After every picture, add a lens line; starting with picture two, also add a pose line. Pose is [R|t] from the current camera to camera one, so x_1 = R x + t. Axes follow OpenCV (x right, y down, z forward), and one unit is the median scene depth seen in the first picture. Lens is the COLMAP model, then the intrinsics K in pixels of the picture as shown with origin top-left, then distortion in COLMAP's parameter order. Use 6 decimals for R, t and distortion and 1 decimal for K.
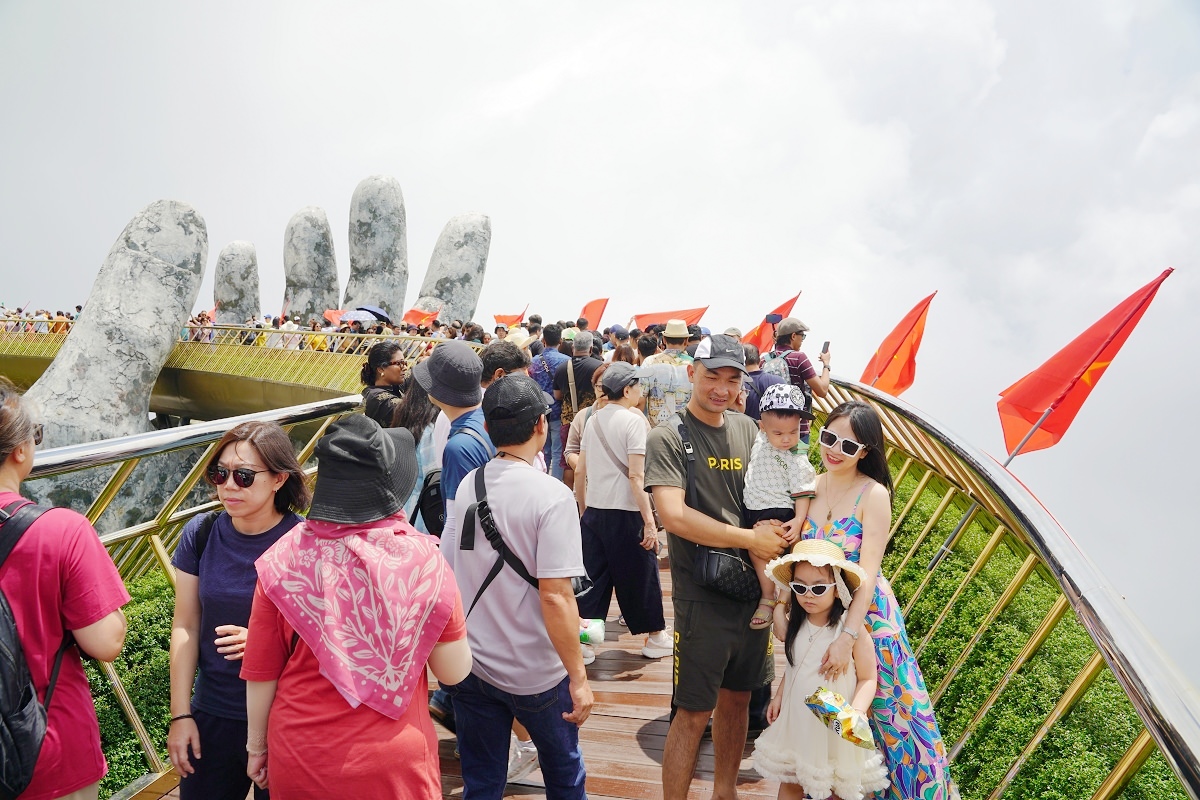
lens RADIAL K [[959.9, 0, 591.8], [0, 959.9, 407.9], [0, 0, 1]] dist [-0.101234, 0.066657]
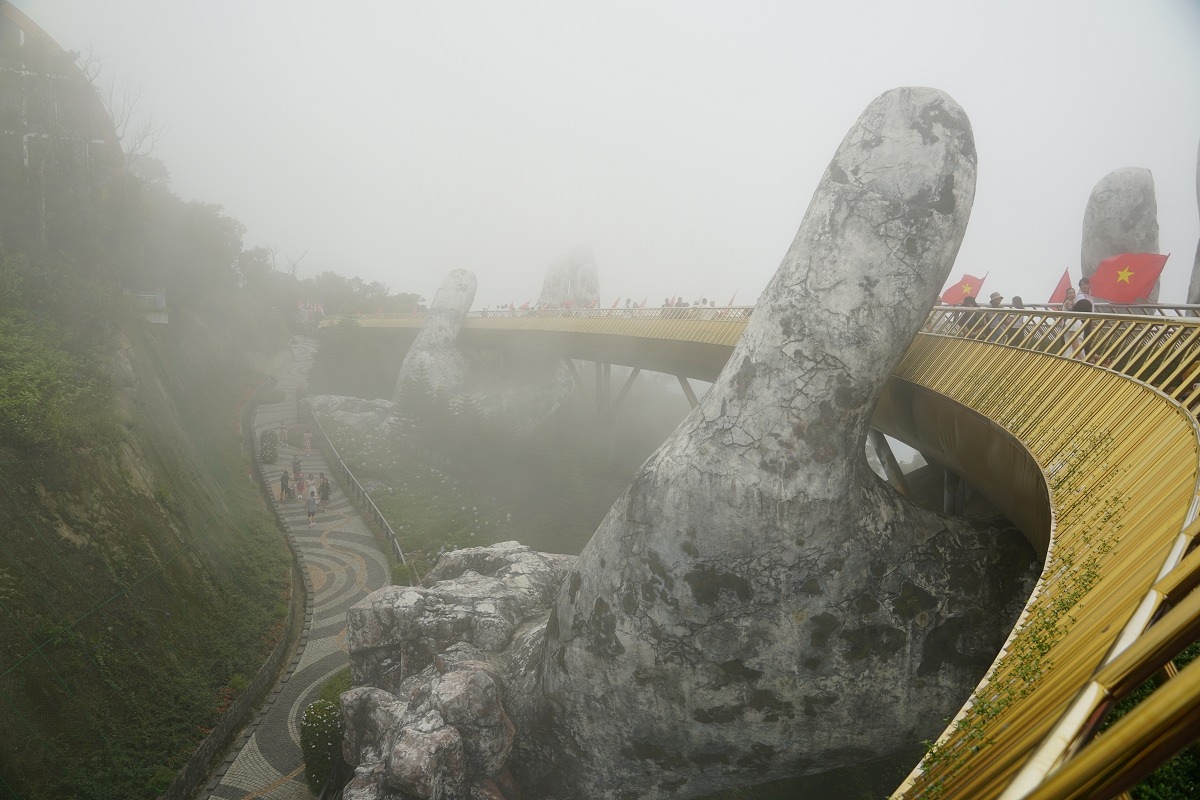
lens RADIAL K [[959.9, 0, 597.3], [0, 959.9, 403.3], [0, 0, 1]] dist [-0.101234, 0.066657]
pose [[0.546172, 0.047576, -0.836321, -0.062765], [-0.038908, 0.998749, 0.031407, -0.040884], [0.836769, 0.015386, 0.547340, 0.535370]]
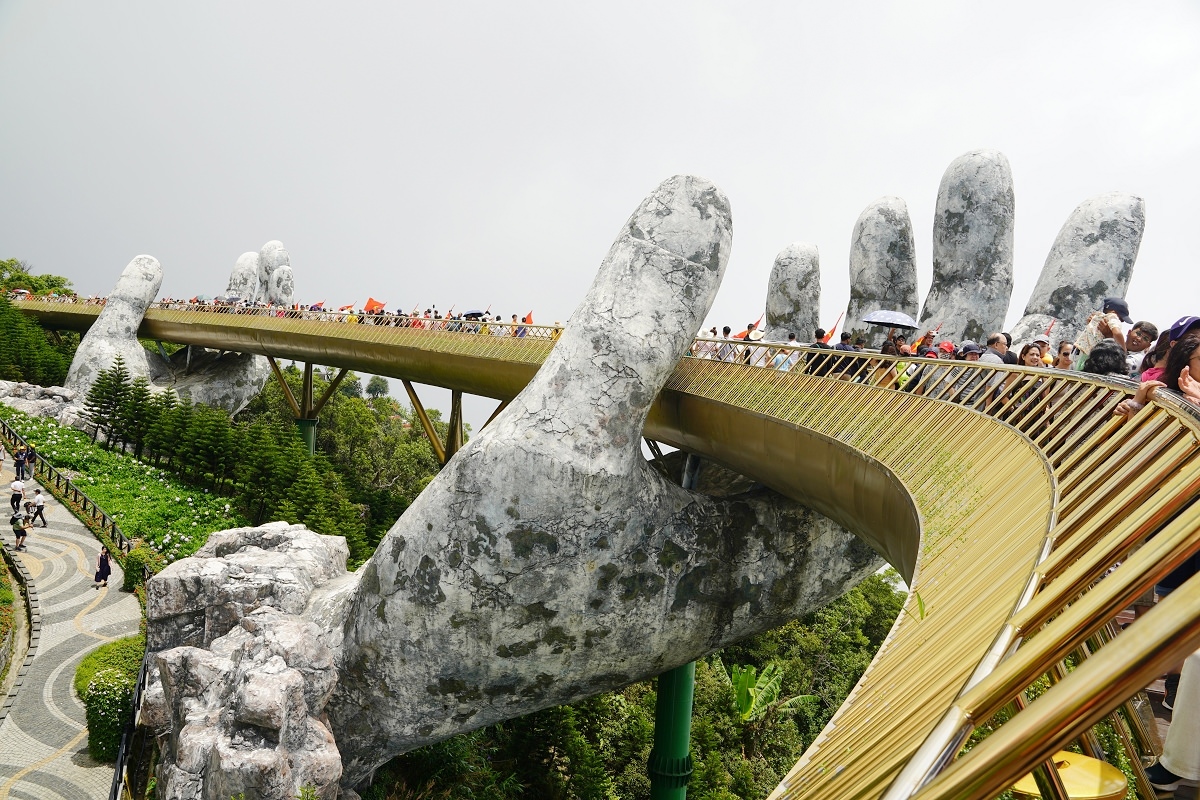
lens RADIAL K [[959.9, 0, 598.6], [0, 959.9, 402.3], [0, 0, 1]] dist [-0.101234, 0.066657]
pose [[0.814570, 0.071635, -0.575625, -0.040490], [-0.093877, 0.995544, -0.008953, -0.020138], [0.572418, 0.061330, 0.817665, 0.324331]]
